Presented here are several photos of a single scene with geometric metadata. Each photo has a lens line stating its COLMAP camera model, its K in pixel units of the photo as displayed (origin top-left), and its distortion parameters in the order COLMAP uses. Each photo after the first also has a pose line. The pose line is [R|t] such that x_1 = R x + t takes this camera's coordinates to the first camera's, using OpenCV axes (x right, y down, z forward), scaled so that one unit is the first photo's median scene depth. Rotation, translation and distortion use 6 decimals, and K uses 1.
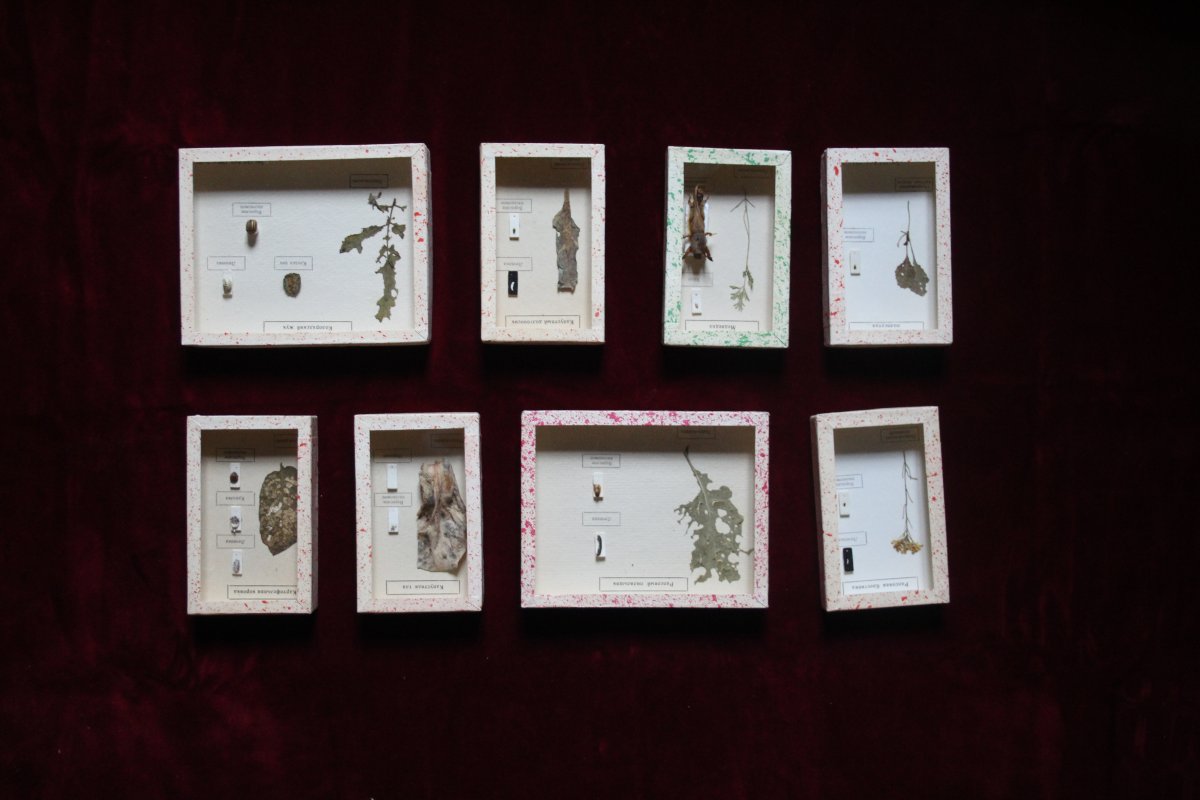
lens RADIAL K [[1491.0, 0, 599.2], [0, 1491.0, 420.4], [0, 0, 1]] dist [-0.058106, -0.010671]
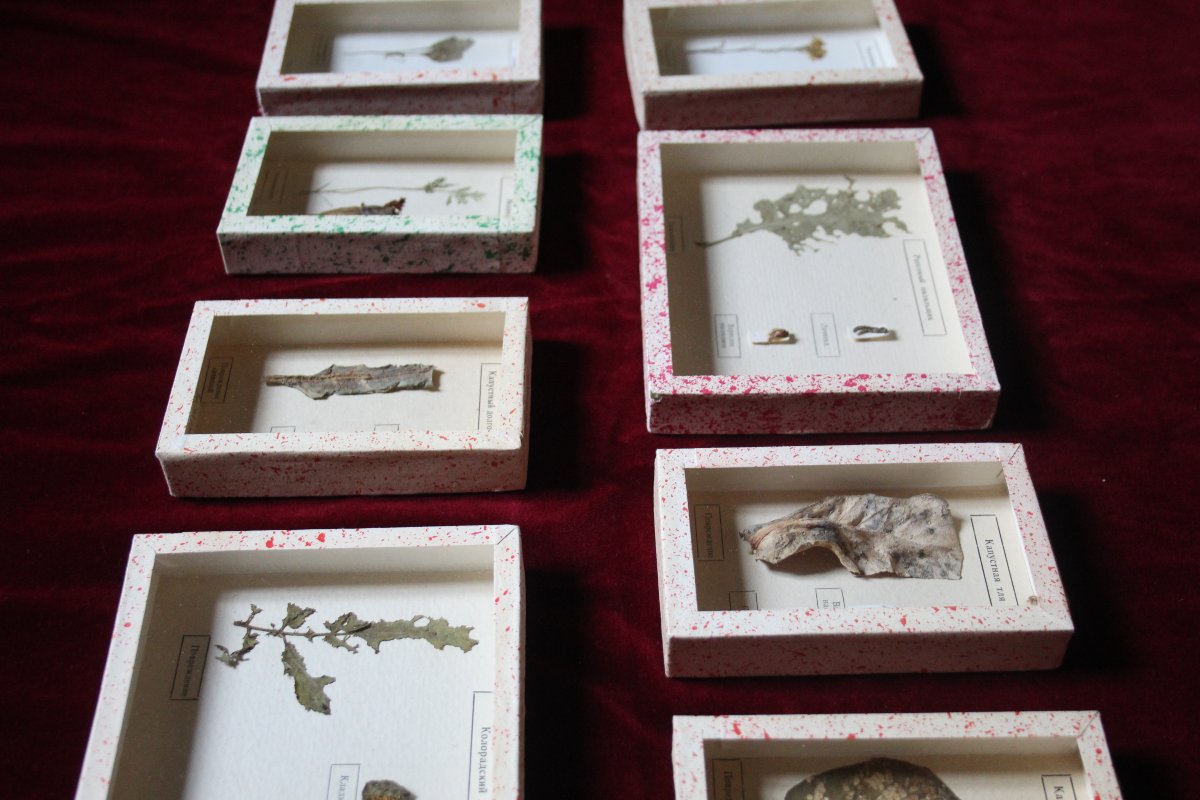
lens RADIAL K [[1577.5, 0, 600.0], [0, 1577.5, 400.0], [0, 0, 1]] dist [-0.031723, -0.014629]
pose [[-0.010359, -0.712354, 0.701744, -0.458540], [0.999819, -0.018557, -0.004078, -0.021658], [0.015927, 0.701575, 0.712418, 0.569767]]
